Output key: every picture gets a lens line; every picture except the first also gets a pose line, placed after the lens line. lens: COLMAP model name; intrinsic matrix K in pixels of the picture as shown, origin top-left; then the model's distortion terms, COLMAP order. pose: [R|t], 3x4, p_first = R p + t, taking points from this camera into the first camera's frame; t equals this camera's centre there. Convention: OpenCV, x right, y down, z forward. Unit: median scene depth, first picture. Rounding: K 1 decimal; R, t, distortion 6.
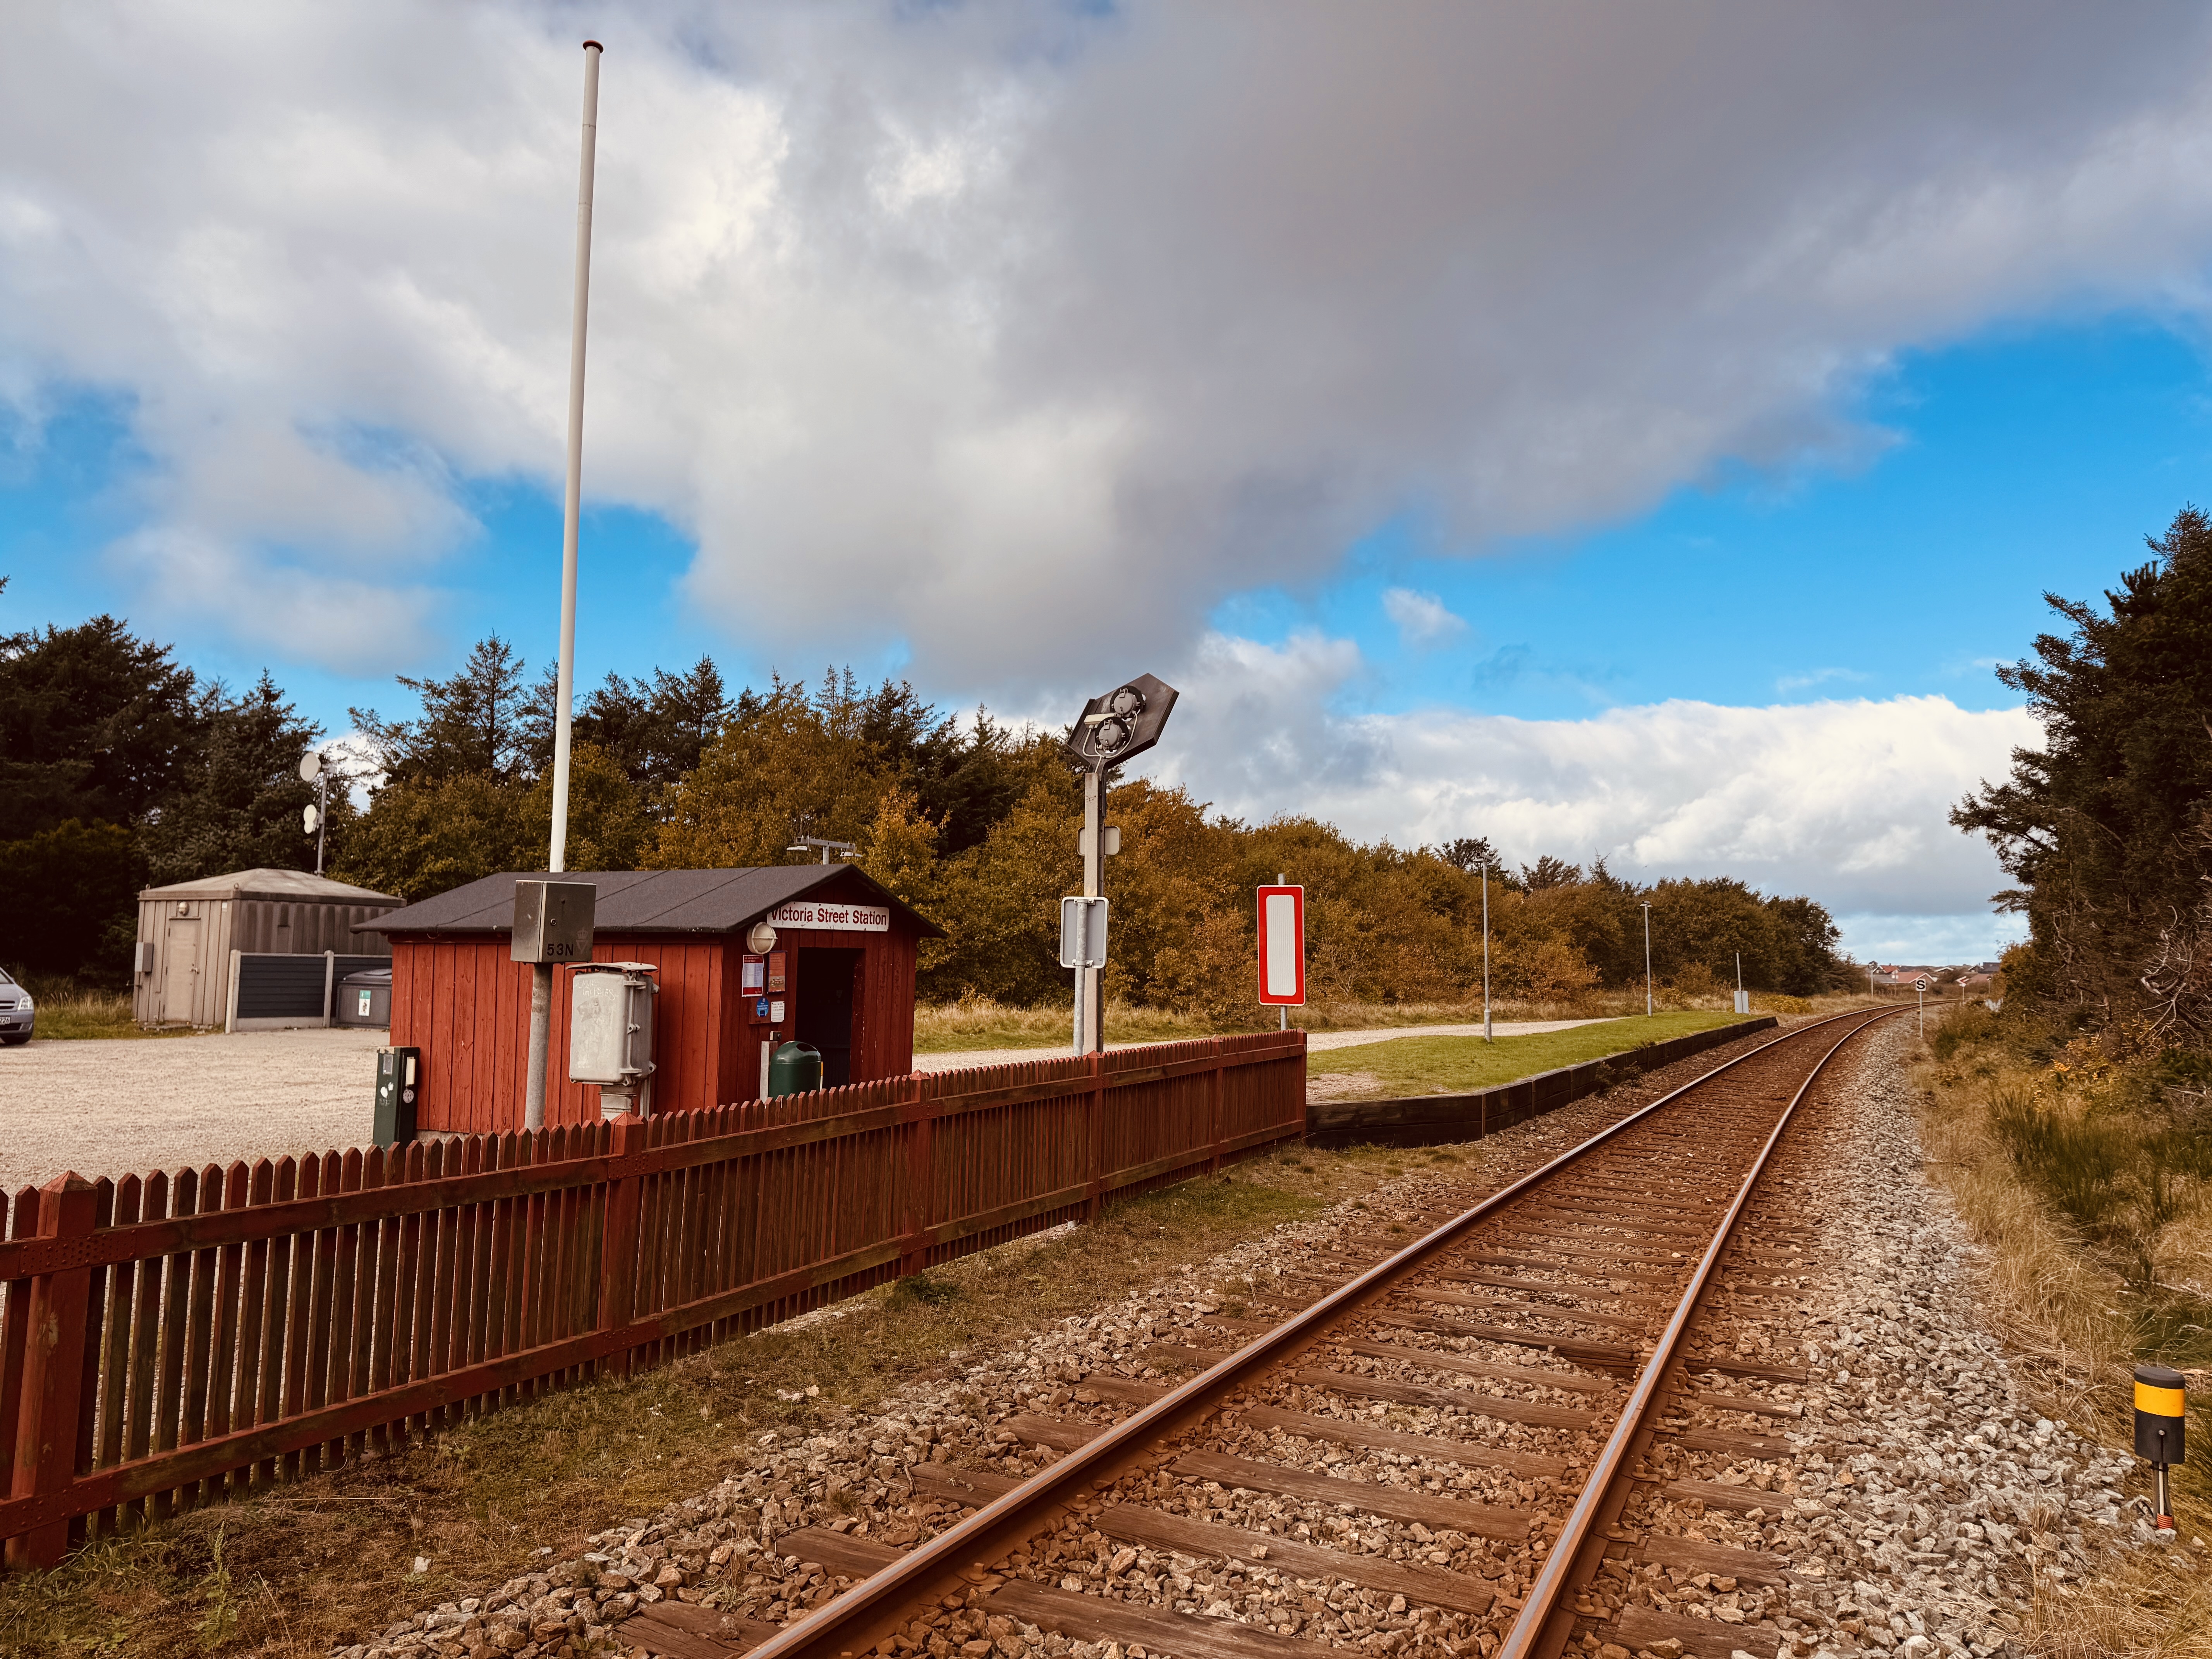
lens RADIAL K [[1542.9, 0, 1118.9], [0, 1542.9, 822.3], [0, 0, 1]] dist [0.110255, -0.140523]
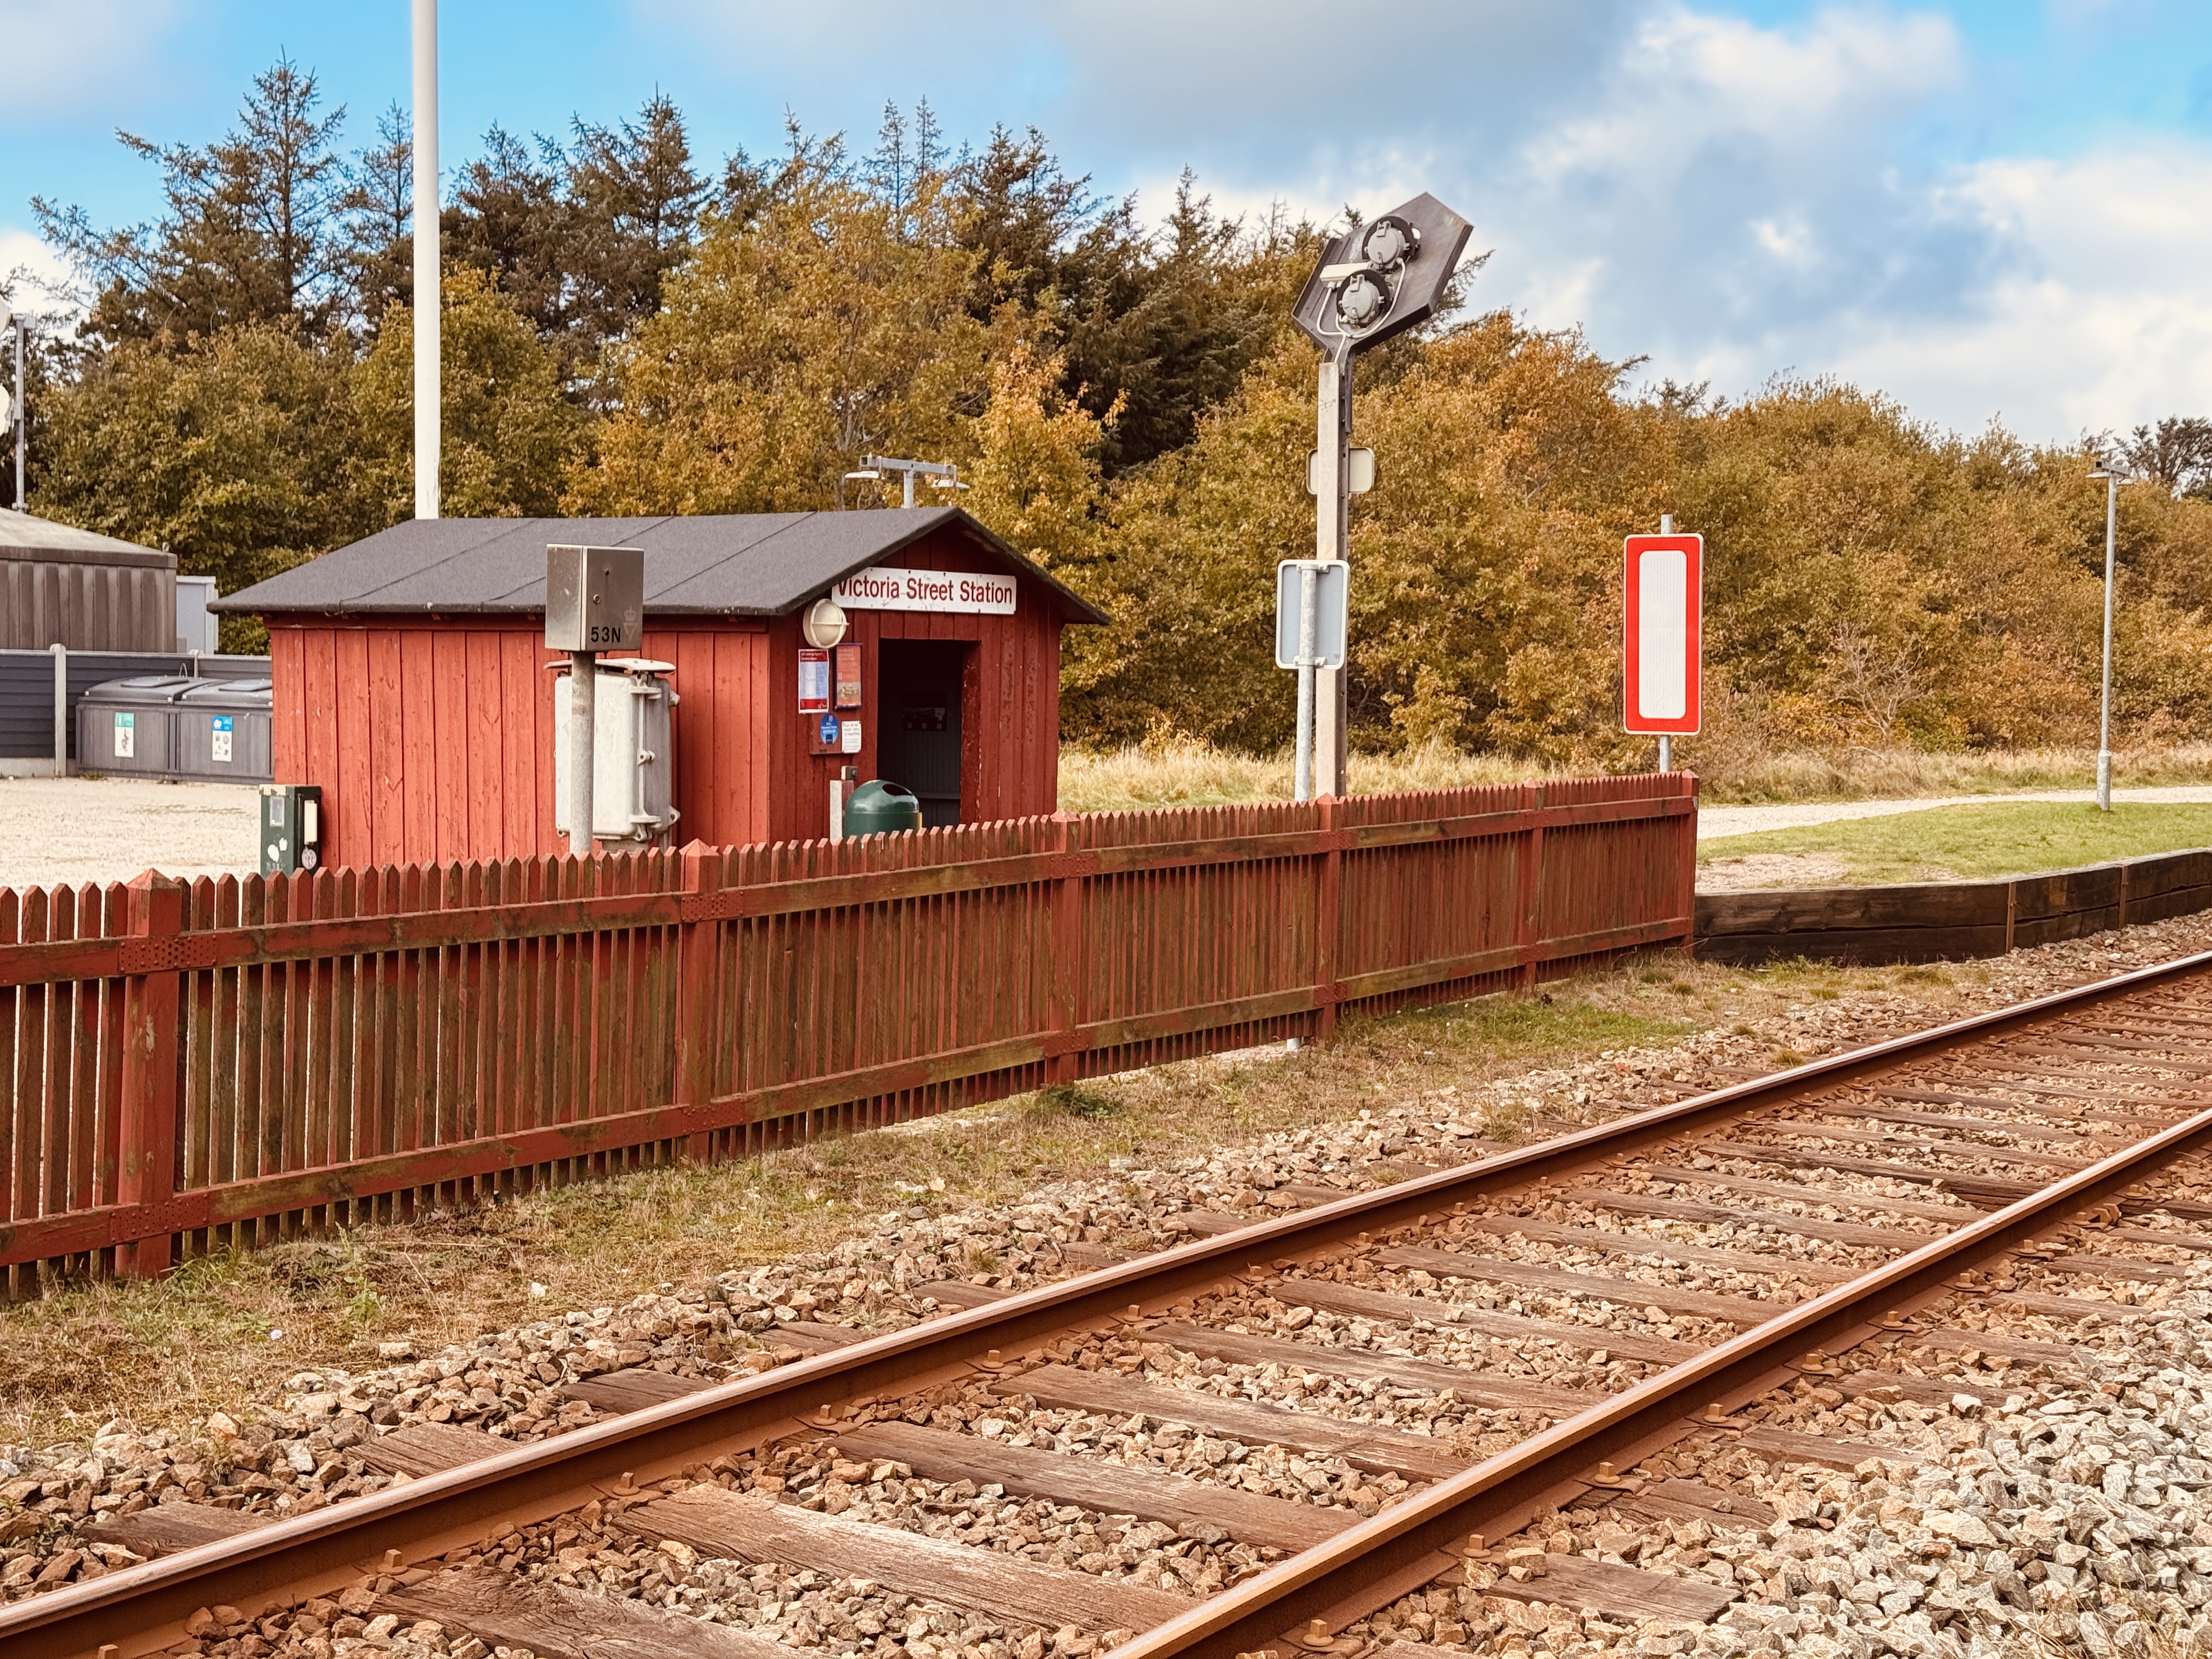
lens RADIAL K [[3073.8, 0, 1108.7], [0, 3073.8, 826.8], [0, 0, 1]] dist [0.205114, -0.439351]
pose [[0.993296, 0.005775, -0.115456, 0.036201], [0.010266, 0.990398, 0.137863, -0.017350], [0.115144, -0.138124, 0.983699, -0.259234]]
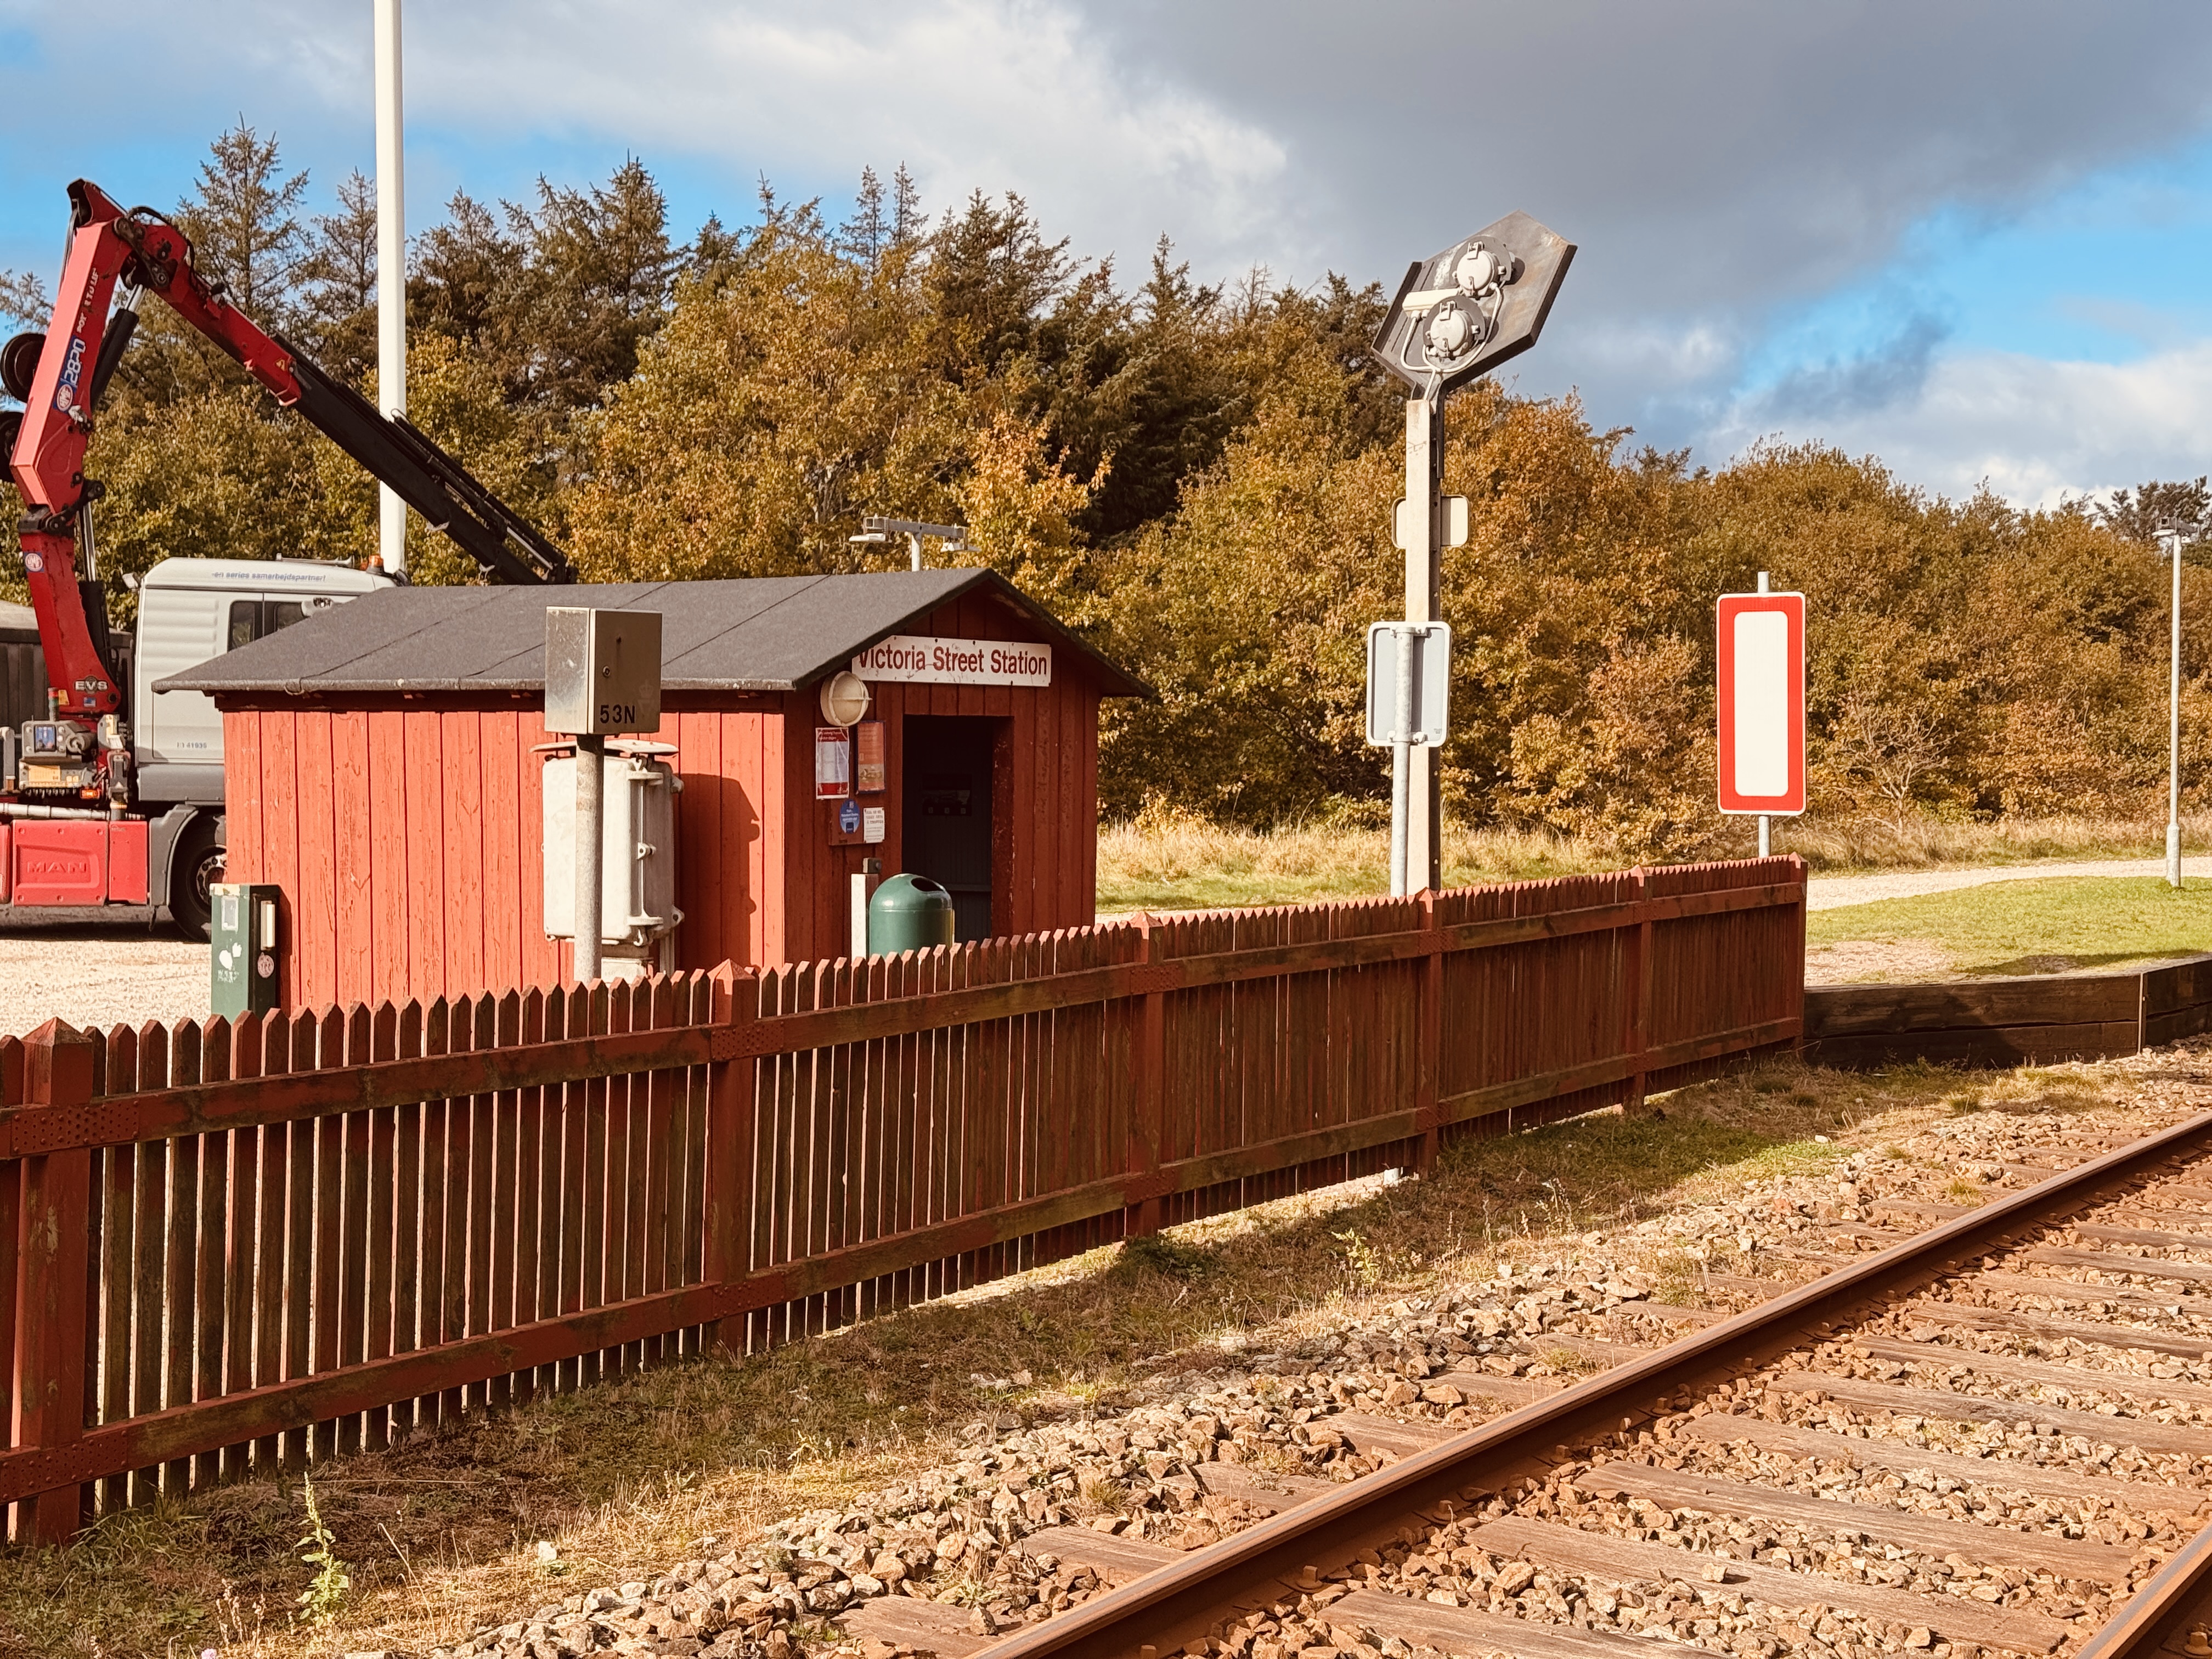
lens RADIAL K [[3073.8, 0, 1108.7], [0, 3073.8, 826.8], [0, 0, 1]] dist [0.205114, -0.439351]
pose [[0.994492, -0.004695, -0.104705, -0.011247], [0.016783, 0.993239, 0.114868, -0.008305], [0.103458, -0.115993, 0.987847, -0.129189]]
